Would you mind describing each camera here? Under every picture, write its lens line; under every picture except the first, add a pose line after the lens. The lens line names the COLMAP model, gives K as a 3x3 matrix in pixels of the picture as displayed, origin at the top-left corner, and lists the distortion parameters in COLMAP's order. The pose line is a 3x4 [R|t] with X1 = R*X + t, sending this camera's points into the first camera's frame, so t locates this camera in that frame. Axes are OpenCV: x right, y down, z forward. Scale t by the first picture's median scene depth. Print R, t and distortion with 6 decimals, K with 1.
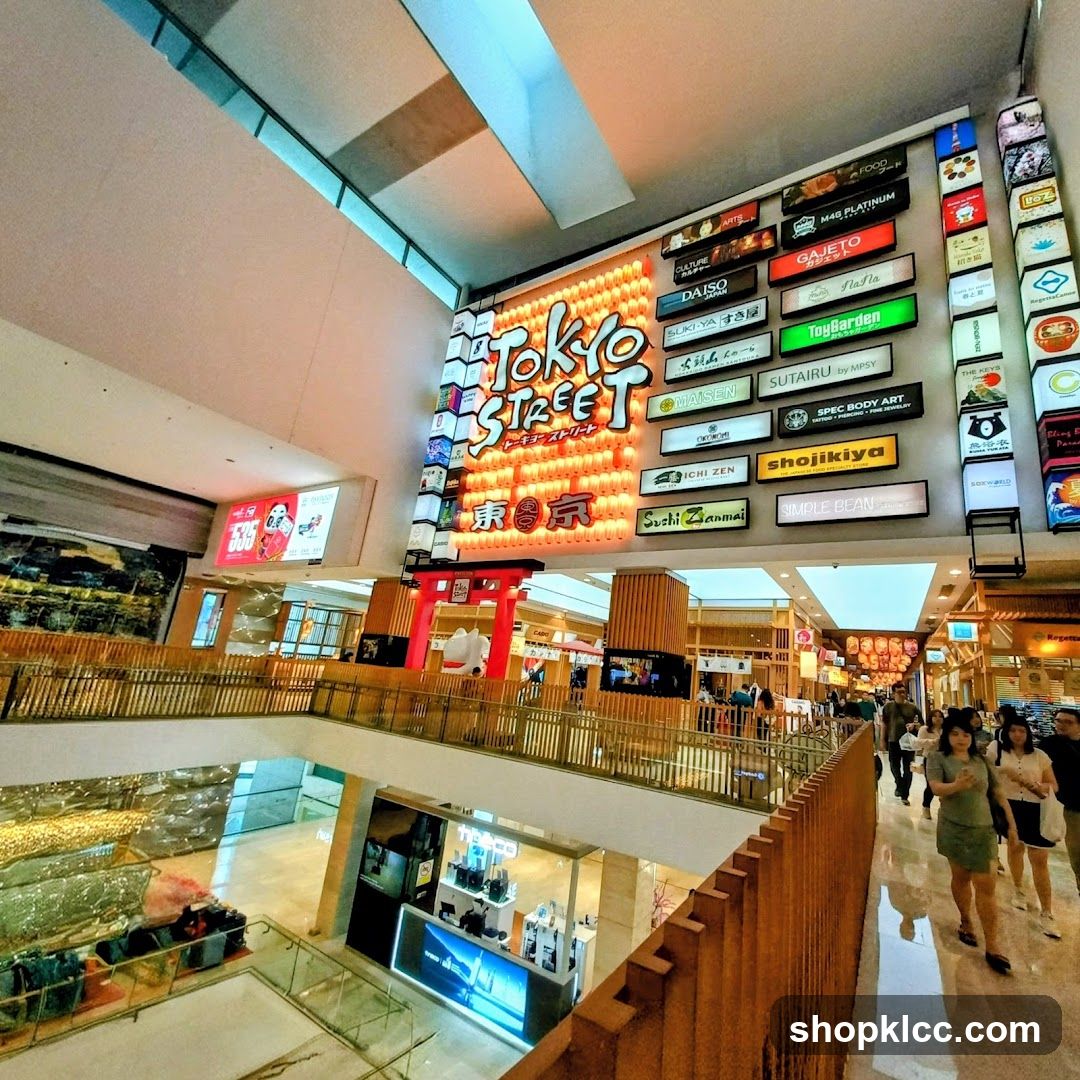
lens RADIAL K [[513.1, 0, 542.8], [0, 513.1, 512.5], [0, 0, 1]] dist [-0.015532, -0.000484]
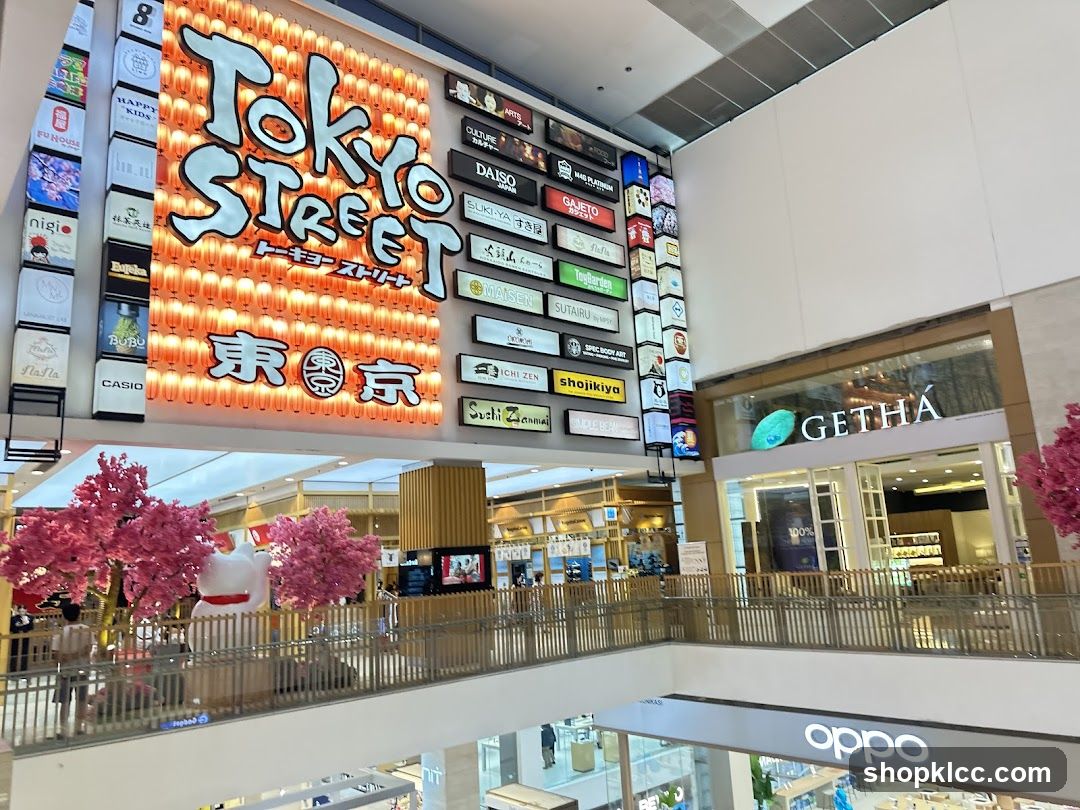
lens RADIAL K [[749.8, 0, 540.7], [0, 749.8, 405.9], [0, 0, 1]] dist [0.009862, -0.003190]
pose [[0.265625, 0.091104, 0.959762, -1.073615], [-0.198354, 0.979391, -0.038071, 0.033279], [-0.943451, -0.180260, 0.278222, 0.483475]]
